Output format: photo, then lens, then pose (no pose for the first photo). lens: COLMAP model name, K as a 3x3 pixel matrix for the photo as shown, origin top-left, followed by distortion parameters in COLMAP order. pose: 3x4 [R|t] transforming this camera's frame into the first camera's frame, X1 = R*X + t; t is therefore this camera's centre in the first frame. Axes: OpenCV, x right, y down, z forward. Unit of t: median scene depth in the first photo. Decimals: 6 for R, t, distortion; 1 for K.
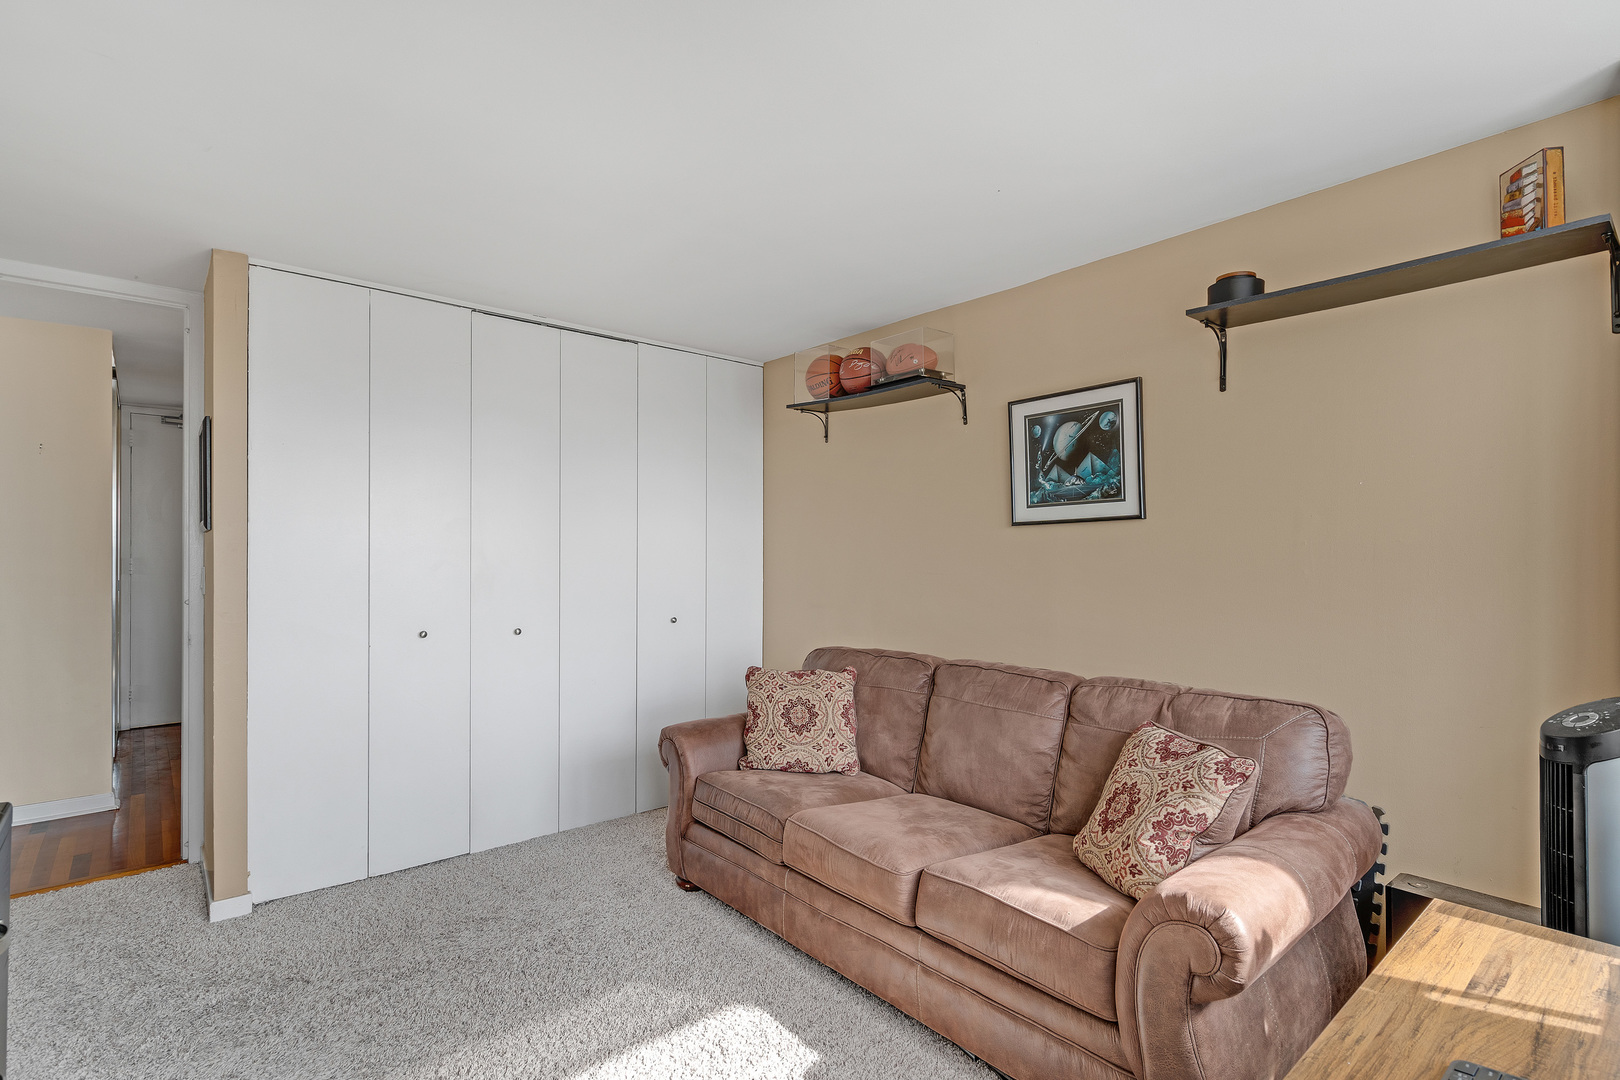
lens RADIAL K [[771.1, 0, 807.5], [0, 771.1, 541.7], [0, 0, 1]] dist [0.007227, 0.000176]
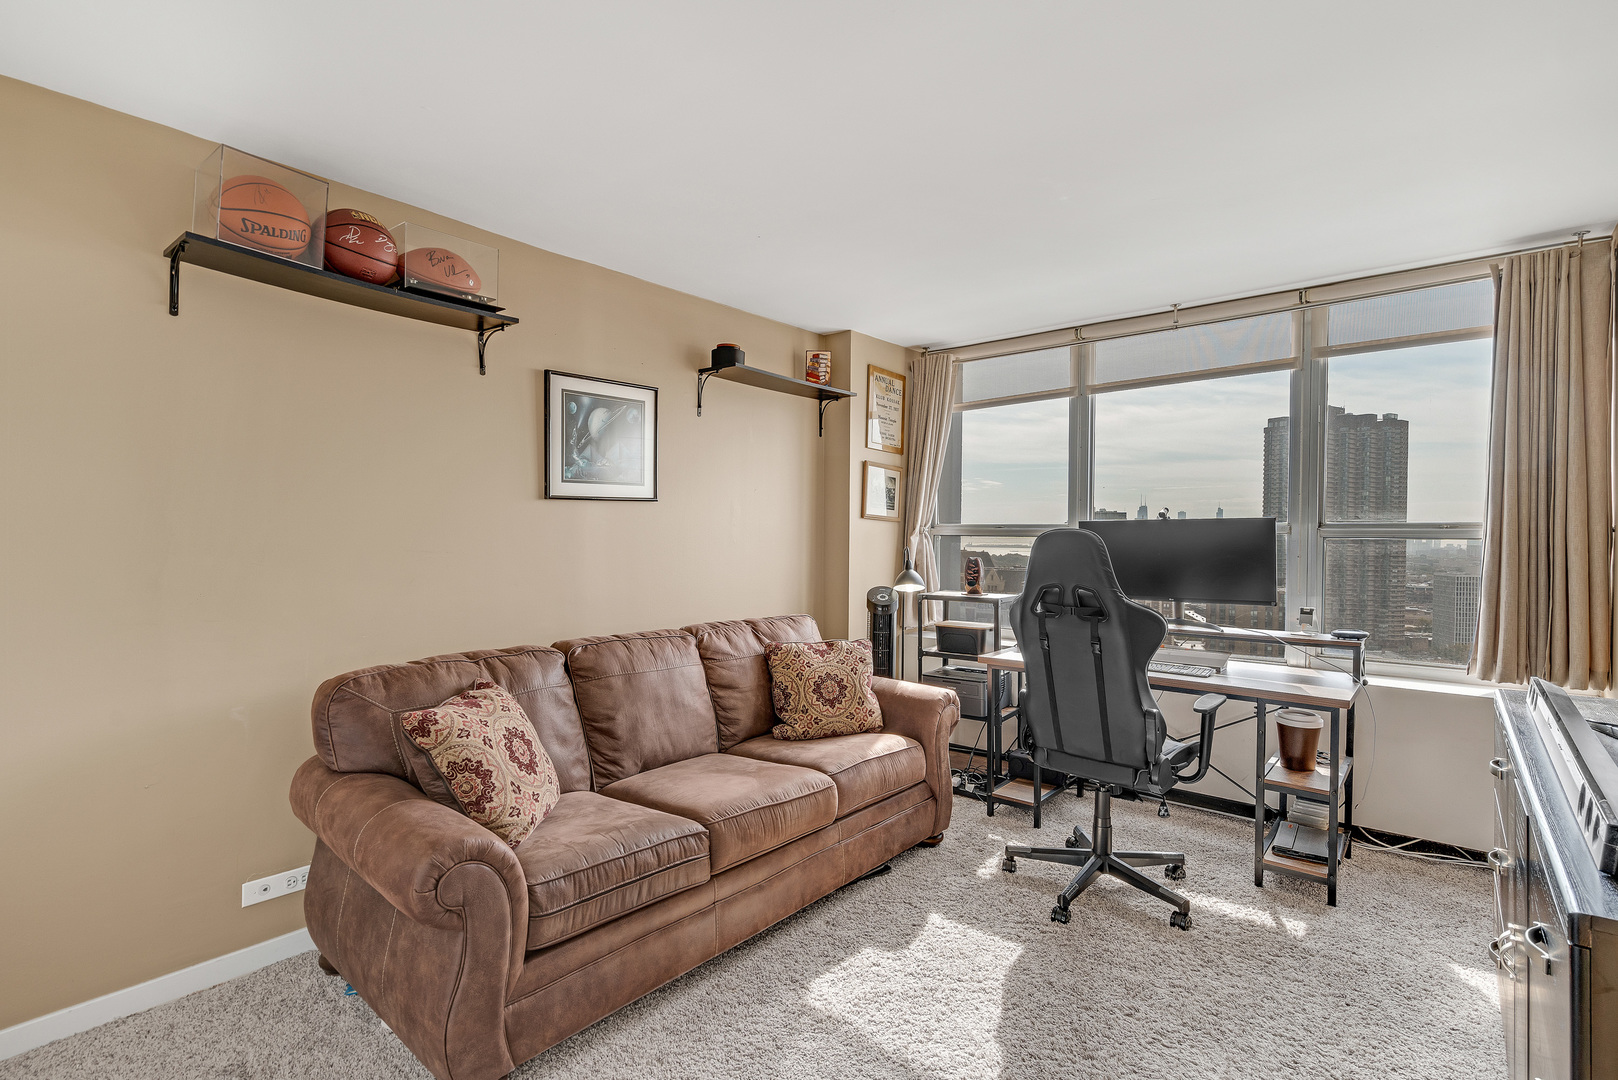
lens RADIAL K [[770.1, 0, 803.4], [0, 770.1, 539.9], [0, 0, 1]] dist [0.007227, 0.000176]
pose [[-0.149901, -0.007432, 0.988673, -0.771327], [-0.022156, 0.999746, 0.004156, 0.020457], [-0.988453, -0.021282, -0.150028, 0.867021]]
